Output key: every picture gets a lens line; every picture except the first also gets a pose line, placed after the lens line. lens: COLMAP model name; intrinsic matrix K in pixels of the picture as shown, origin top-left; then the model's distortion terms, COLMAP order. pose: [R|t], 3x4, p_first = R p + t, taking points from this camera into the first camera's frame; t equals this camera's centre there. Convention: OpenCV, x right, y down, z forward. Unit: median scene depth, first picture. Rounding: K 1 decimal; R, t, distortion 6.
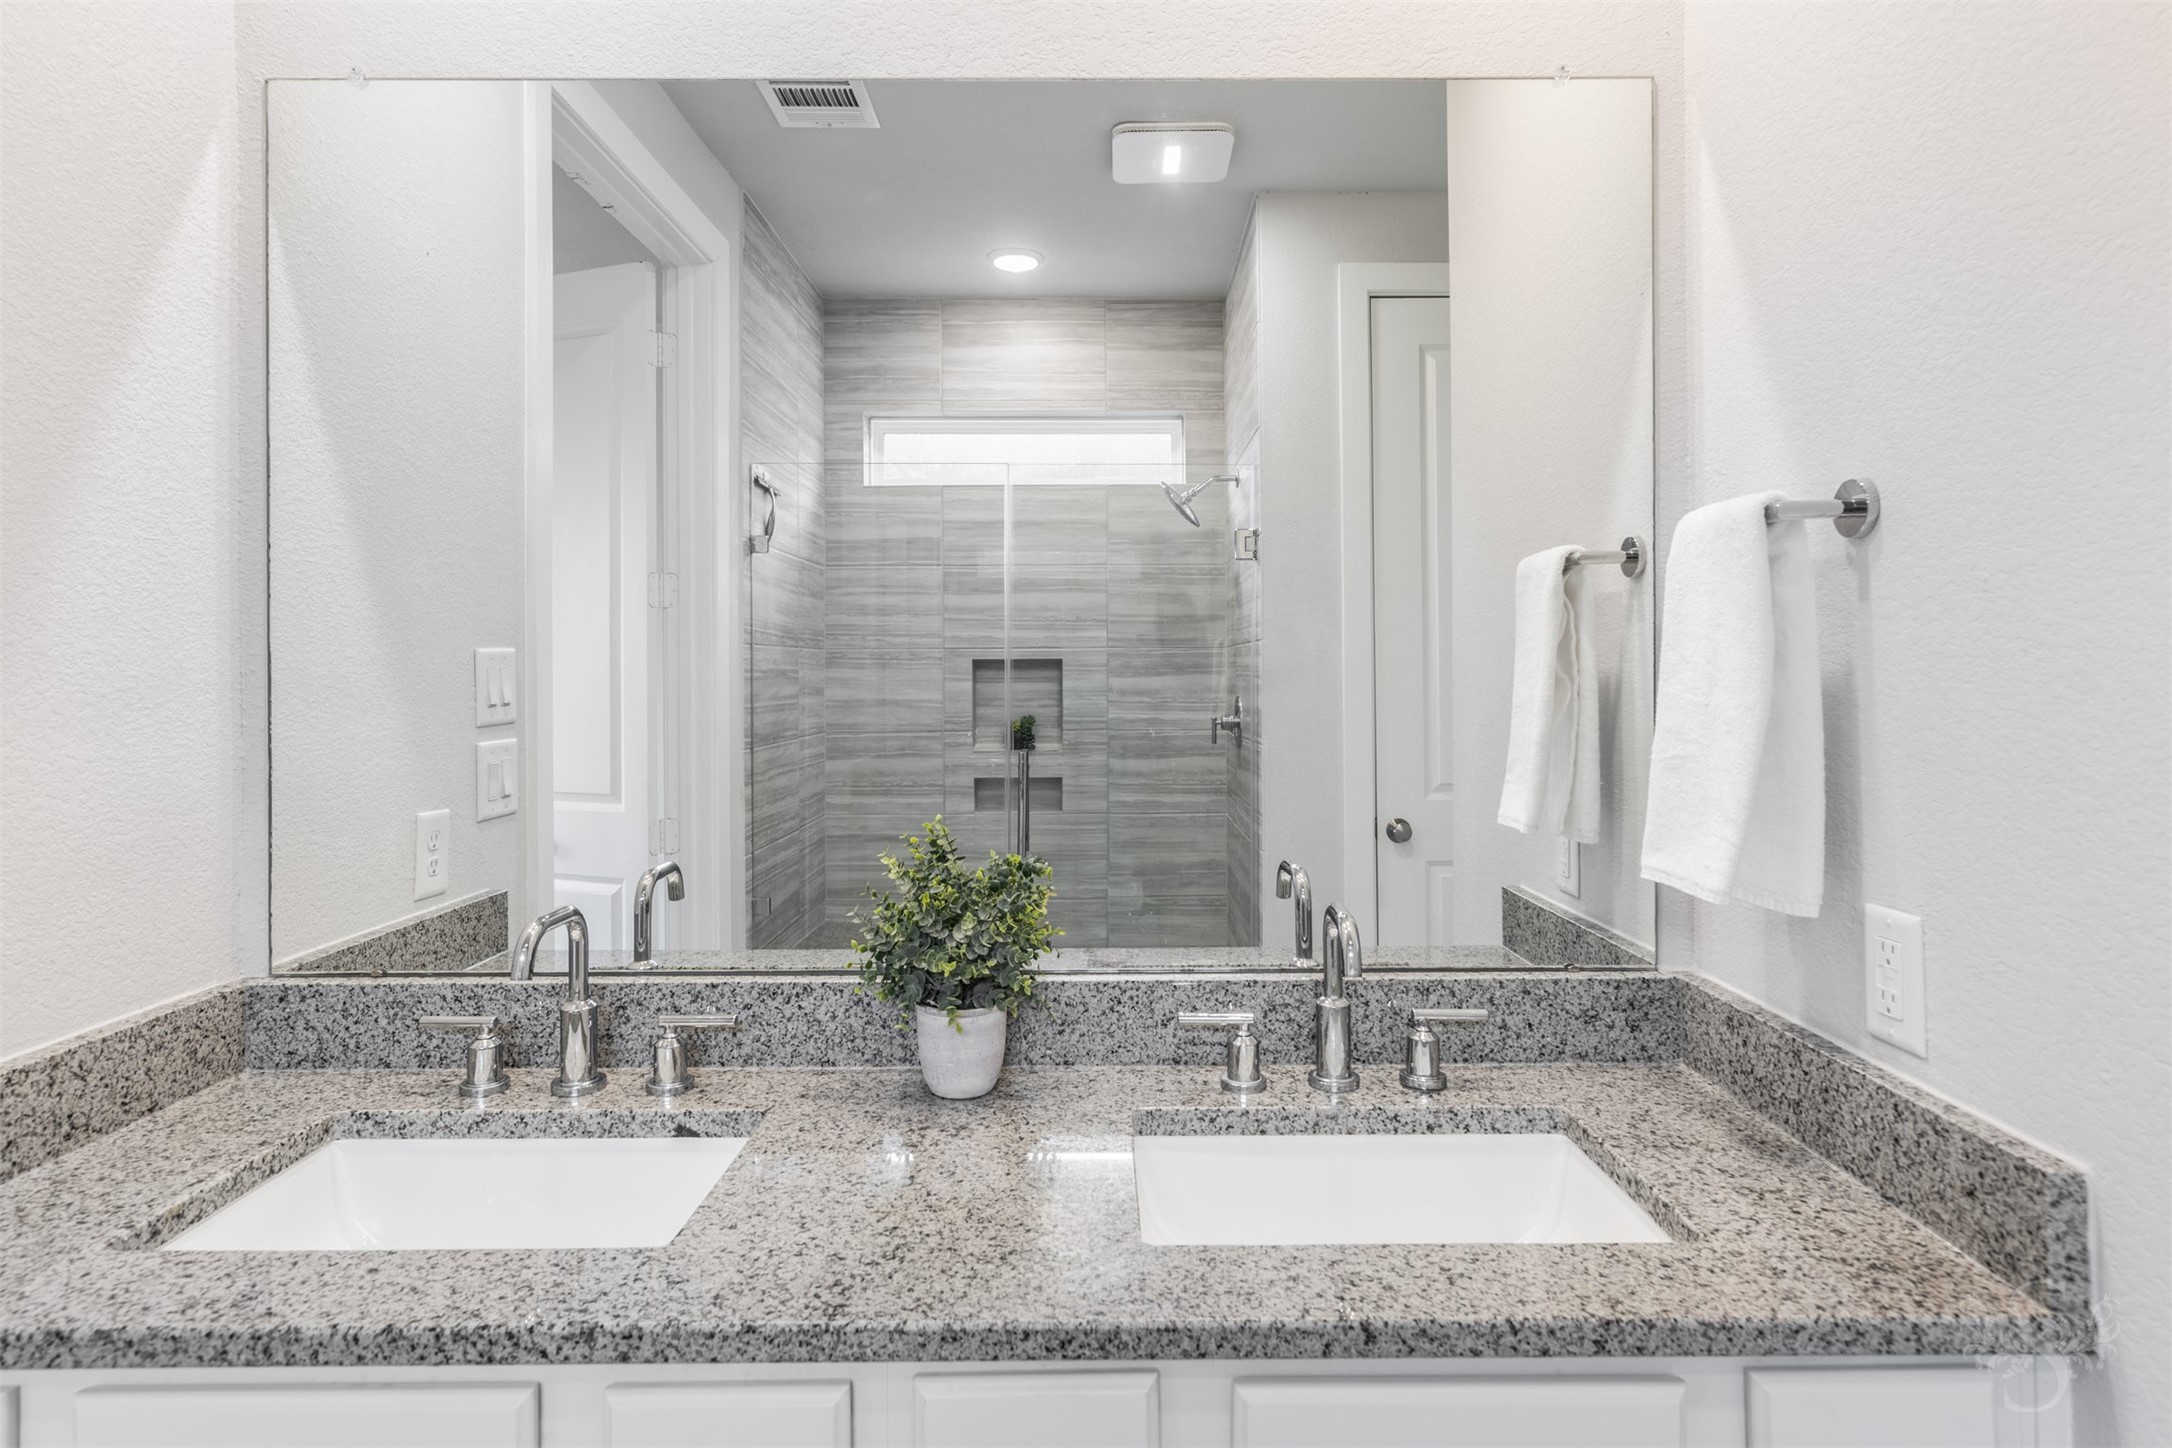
lens RADIAL K [[1157.6, 0, 1089.7], [0, 1157.6, 647.7], [0, 0, 1]] dist [0.000723, -0.000416]
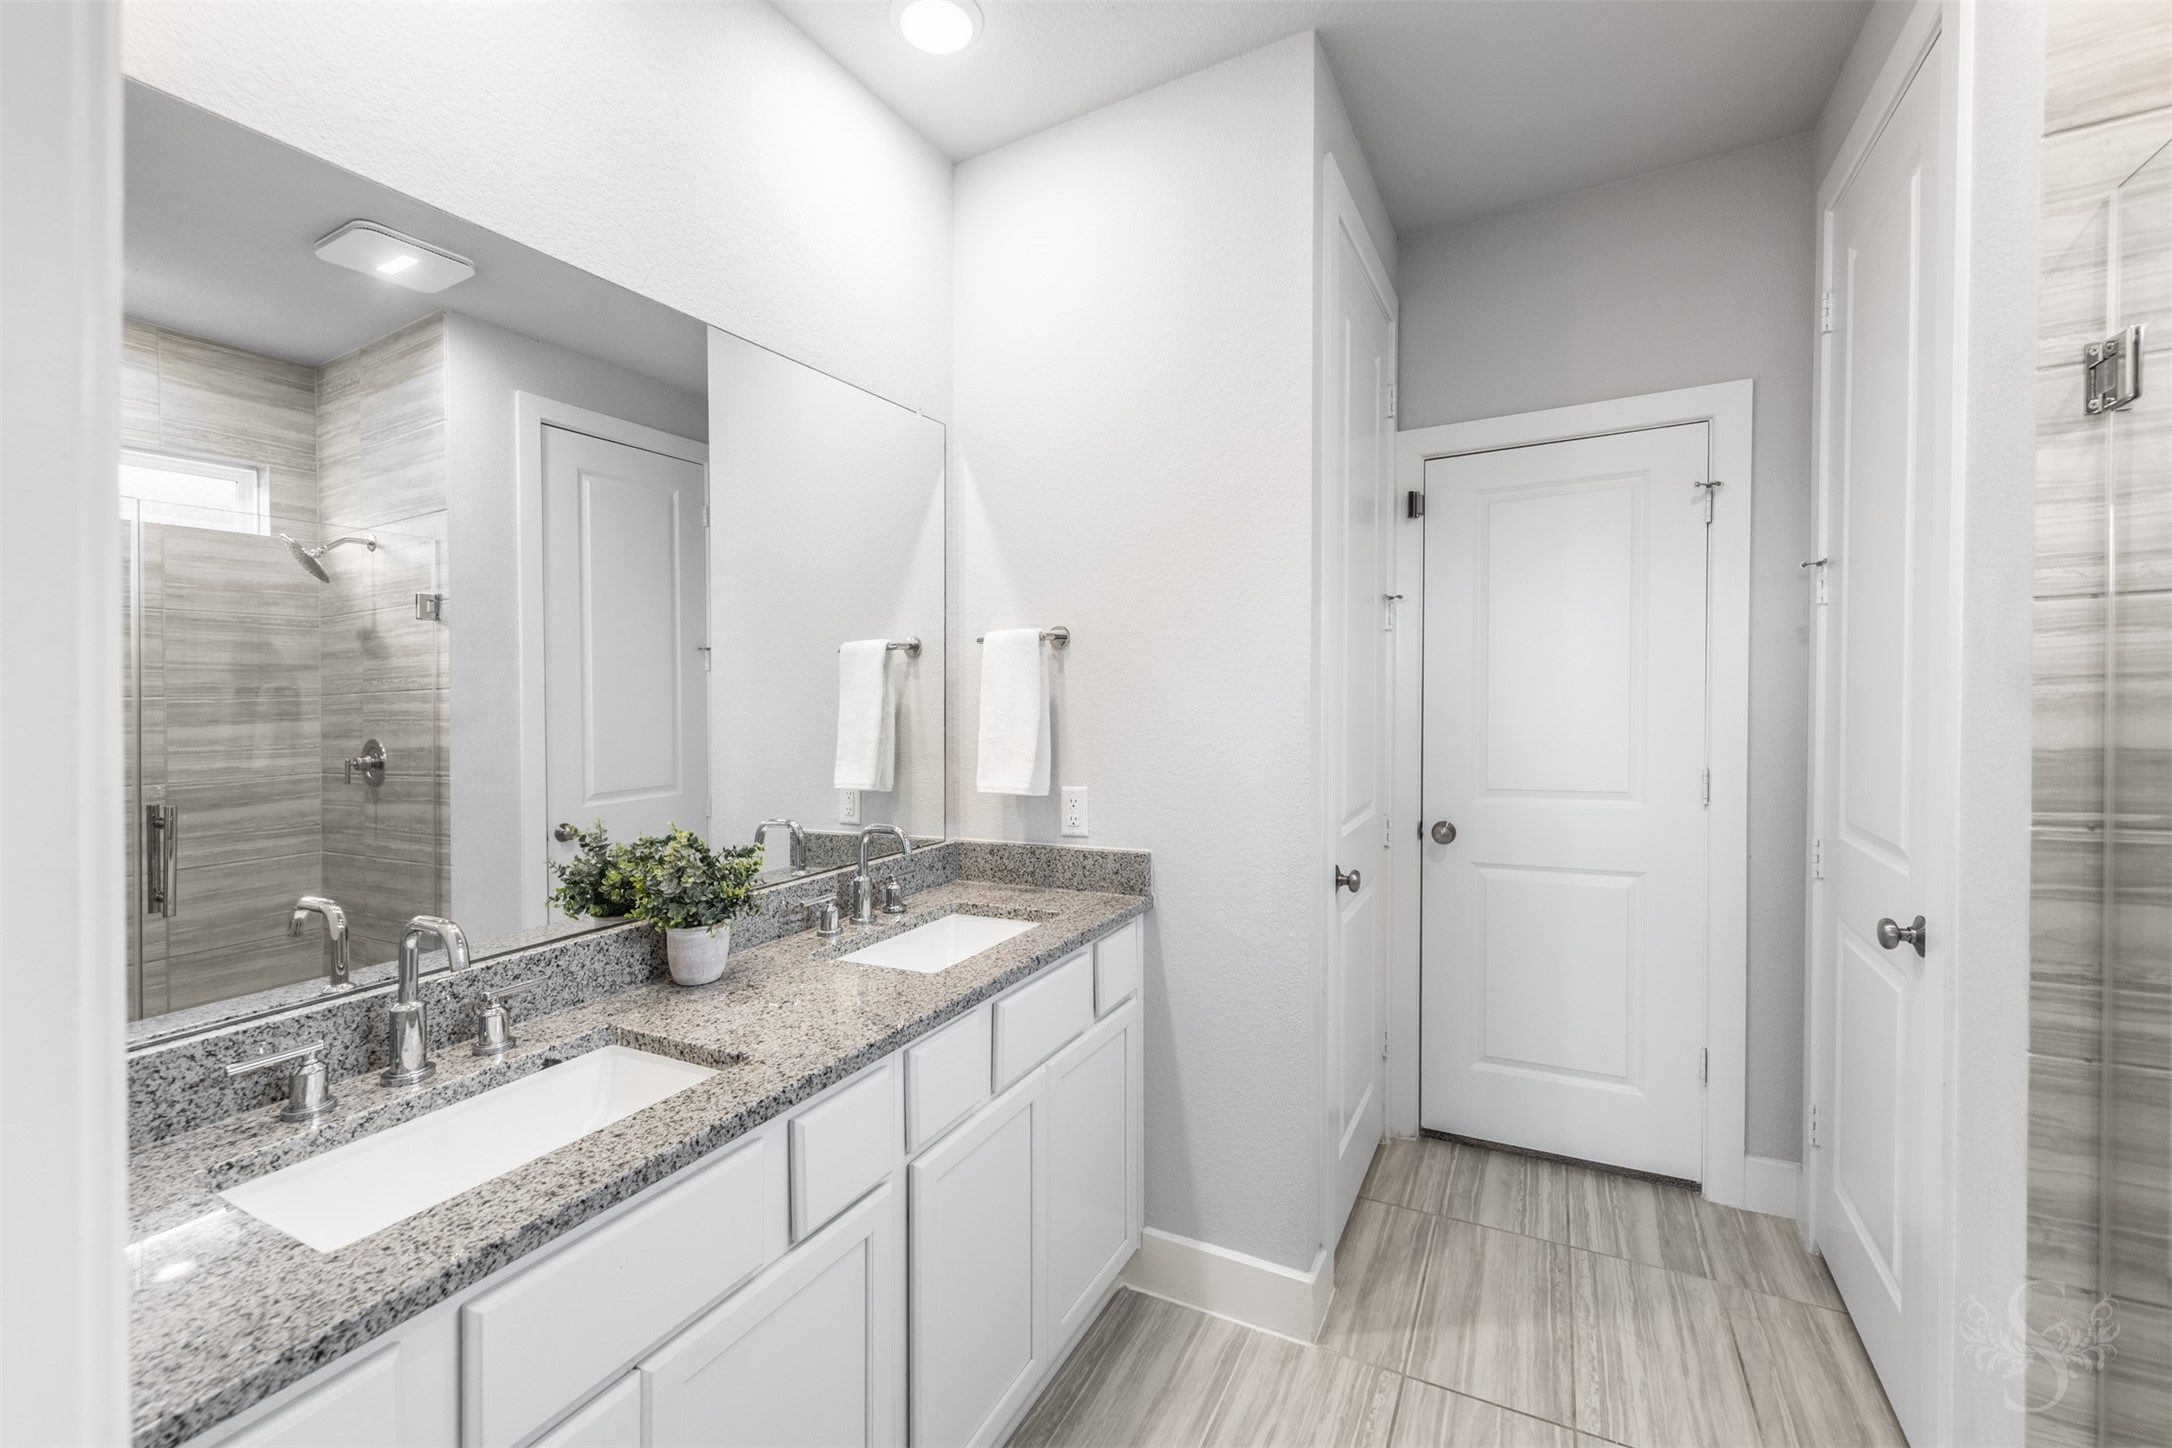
lens RADIAL K [[880.1, 0, 1085.8], [0, 880.1, 697.2], [0, 0, 1]] dist [-0.002296, -0.000576]
pose [[0.472773, -0.008730, 0.881141, -0.840249], [0.006428, 0.999958, 0.006458, 0.002279], [-0.881161, 0.002611, 0.472810, -0.003074]]
